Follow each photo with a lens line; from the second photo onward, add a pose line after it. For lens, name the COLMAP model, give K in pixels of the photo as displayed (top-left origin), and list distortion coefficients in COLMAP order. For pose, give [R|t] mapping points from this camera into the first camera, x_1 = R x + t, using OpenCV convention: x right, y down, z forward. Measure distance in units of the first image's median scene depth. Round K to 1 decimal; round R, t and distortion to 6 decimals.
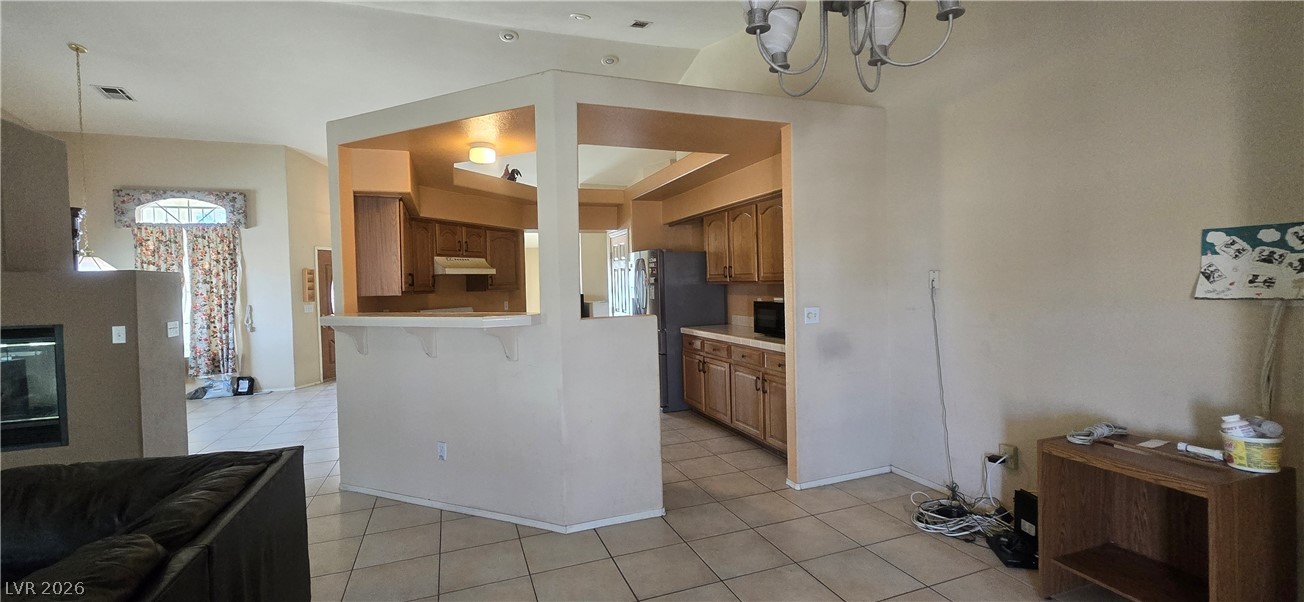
lens RADIAL K [[533.5, 0, 648.4], [0, 533.5, 295.9], [0, 0, 1]] dist [-0.000713, -0.000459]
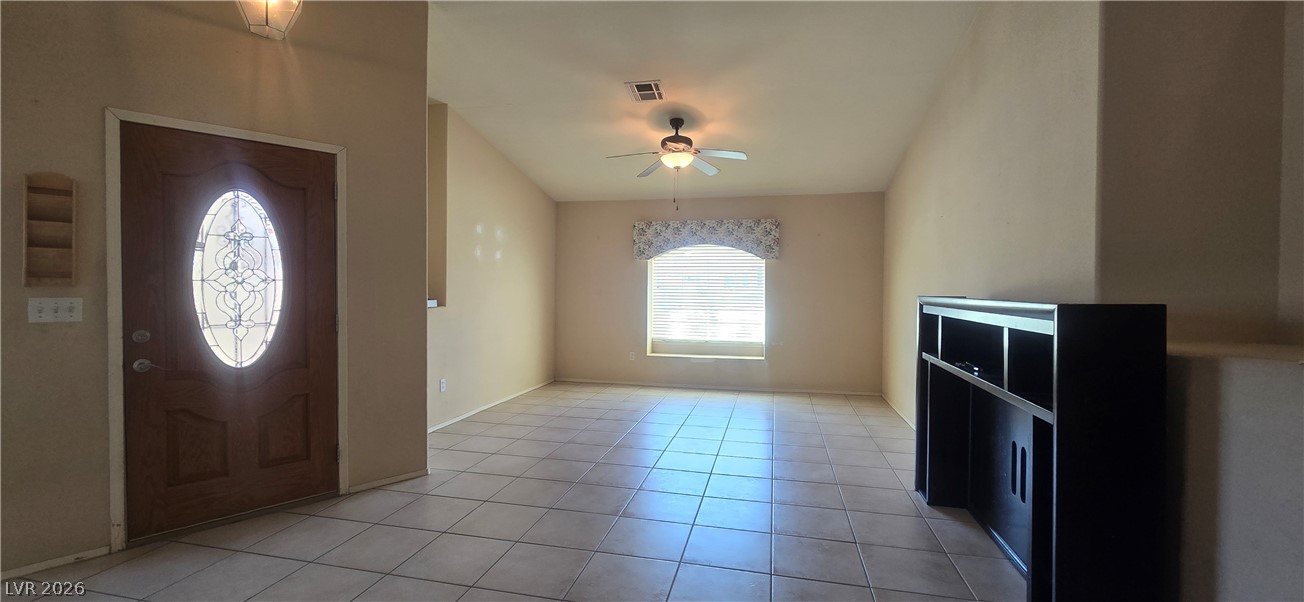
lens RADIAL K [[533.5, 0, 648.4], [0, 533.5, 295.9], [0, 0, 1]] dist [-0.000713, -0.000459]
pose [[0.830802, 0.039834, -0.555141, -0.264652], [-0.040432, 0.999120, 0.011183, -0.002292], [0.555098, 0.013155, 0.831681, 1.276744]]
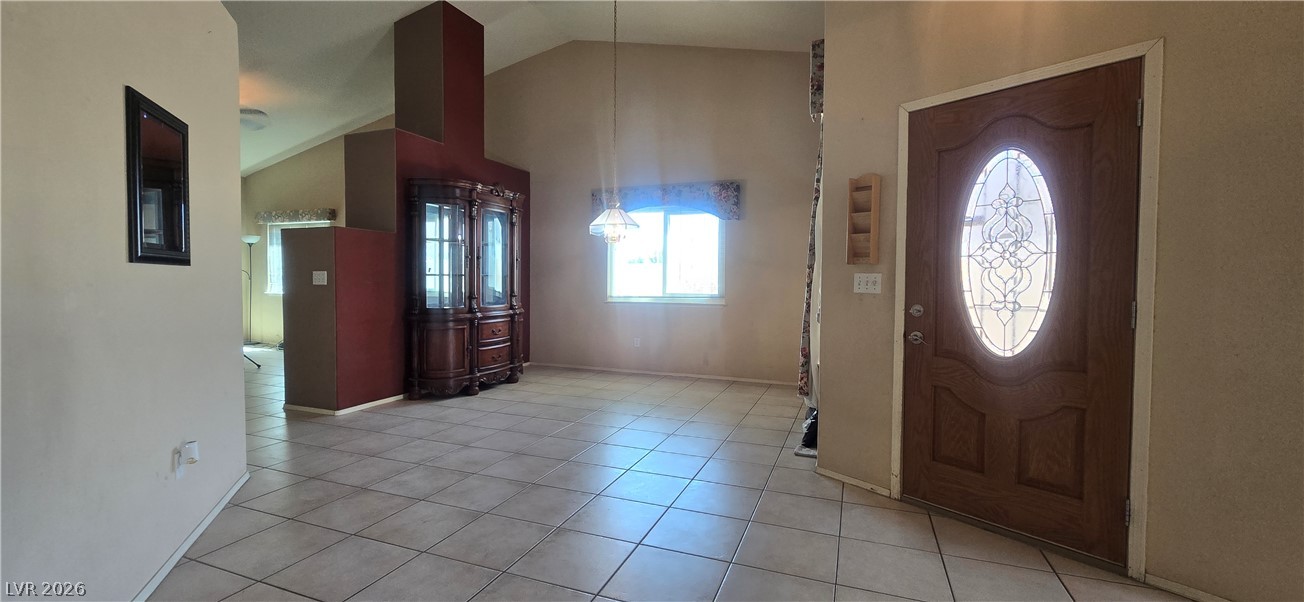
lens RADIAL K [[533.5, 0, 648.4], [0, 533.5, 295.9], [0, 0, 1]] dist [-0.000713, -0.000459]
pose [[-0.659070, 0.043924, -0.750798, -0.500482], [-0.011758, 0.997569, 0.068682, 0.035391], [0.751989, 0.054094, -0.656952, 2.034510]]
